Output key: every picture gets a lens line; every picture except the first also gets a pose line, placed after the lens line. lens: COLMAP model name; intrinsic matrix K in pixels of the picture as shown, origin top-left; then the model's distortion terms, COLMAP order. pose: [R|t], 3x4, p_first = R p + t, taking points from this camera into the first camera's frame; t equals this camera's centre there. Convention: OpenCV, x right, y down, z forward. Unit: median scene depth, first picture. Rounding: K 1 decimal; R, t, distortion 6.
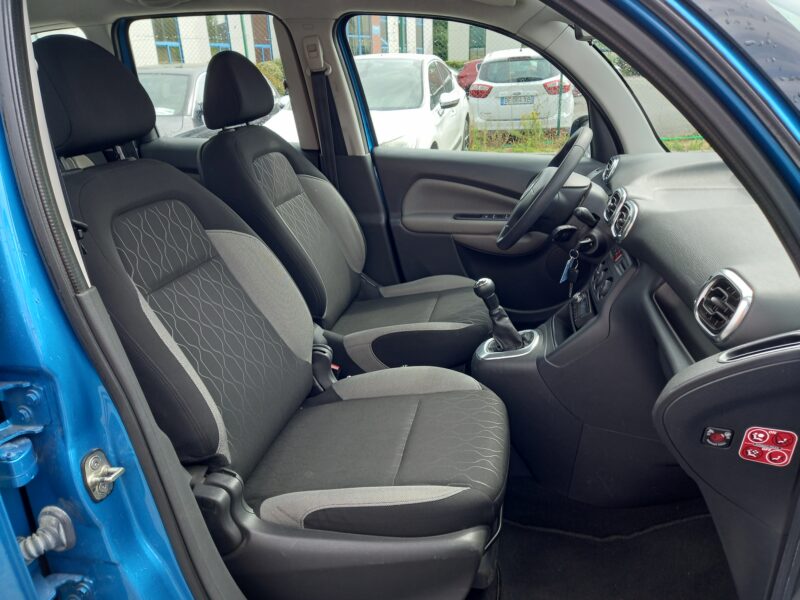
lens RADIAL K [[582.9, 0, 403.1], [0, 582.9, 301.3], [0, 0, 1]] dist [0.073563, -0.062001]
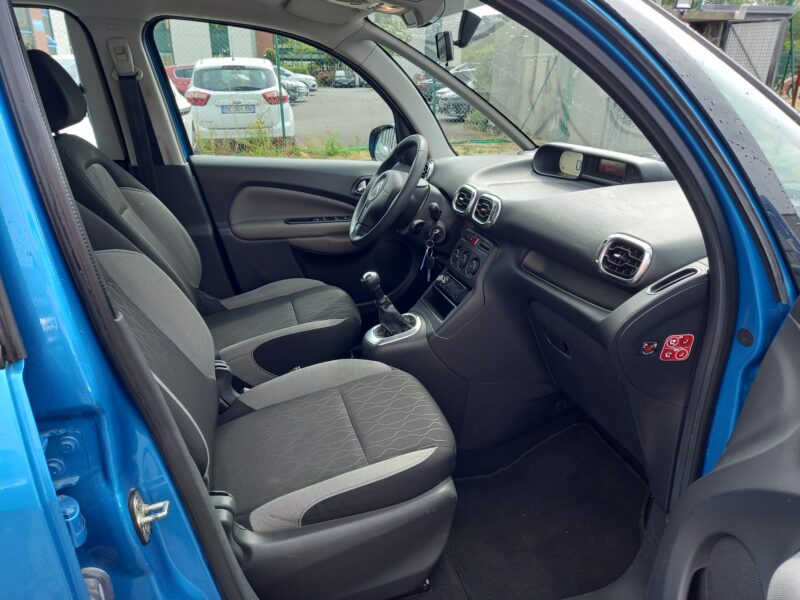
lens RADIAL K [[582.9, 0, 403.1], [0, 582.9, 301.3], [0, 0, 1]] dist [0.073563, -0.062001]
pose [[0.885856, -0.135381, 0.443770, -0.279922], [0.141602, 0.989736, 0.019272, 0.002696], [-0.441824, 0.045766, 0.895934, -0.006868]]
